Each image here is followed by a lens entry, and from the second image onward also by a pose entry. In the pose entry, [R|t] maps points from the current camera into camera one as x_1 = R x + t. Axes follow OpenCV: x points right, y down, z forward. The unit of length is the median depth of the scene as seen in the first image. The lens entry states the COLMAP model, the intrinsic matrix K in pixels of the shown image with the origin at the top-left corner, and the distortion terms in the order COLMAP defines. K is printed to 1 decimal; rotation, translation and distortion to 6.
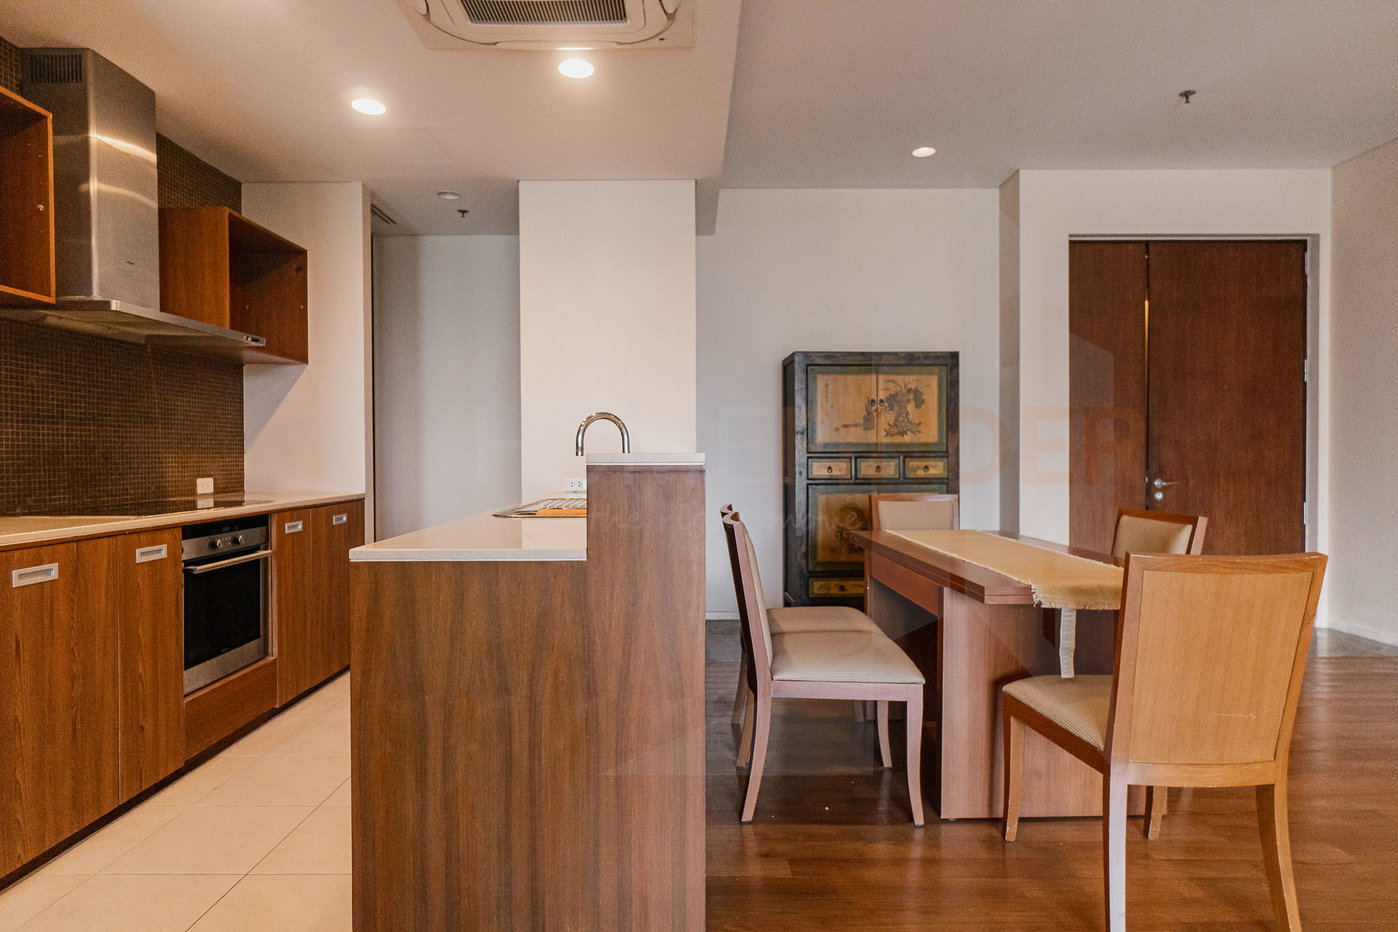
lens RADIAL K [[789.0, 0, 697.0], [0, 789.0, 465.0], [0, 0, 1]] dist [-0.003438, -0.001702]
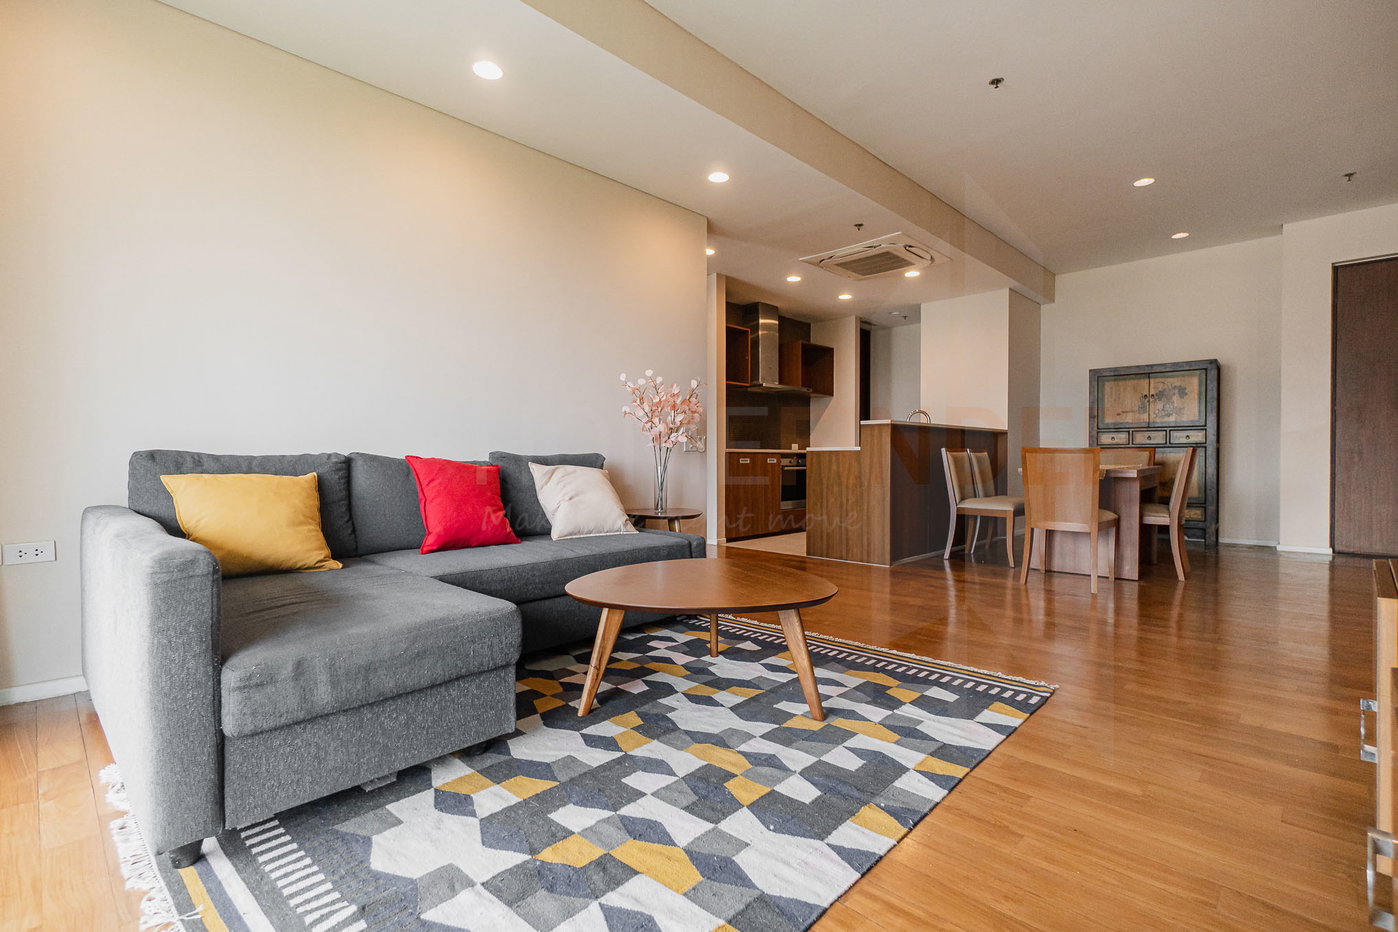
lens RADIAL K [[641.3, 0, 698.3], [0, 641.3, 464.3], [0, 0, 1]] dist [-0.002449, -0.000236]
pose [[0.720166, 0.008755, -0.693746, 0.574330], [-0.007909, 0.999959, 0.004409, 0.073054], [0.693756, 0.002312, 0.720206, -0.695477]]
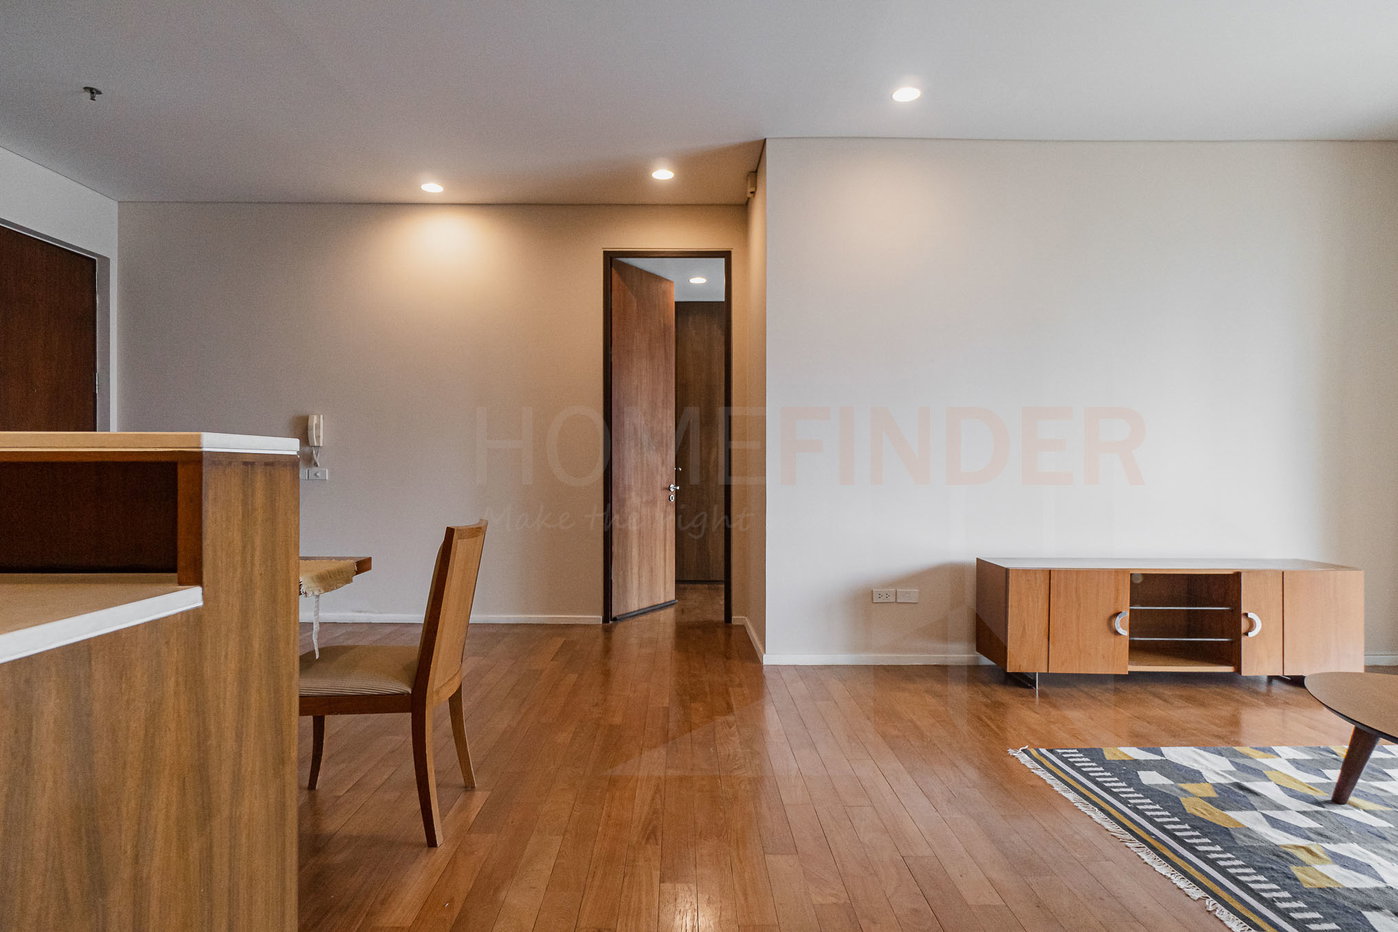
lens RADIAL K [[729.7, 0, 700.1], [0, 729.7, 471.9], [0, 0, 1]] dist [0.003577, 0.000758]
pose [[-0.003047, -0.000767, 0.999995, -0.290528], [0.007957, 0.999968, 0.000791, 0.007987], [-0.999964, 0.007960, -0.003041, 0.249589]]
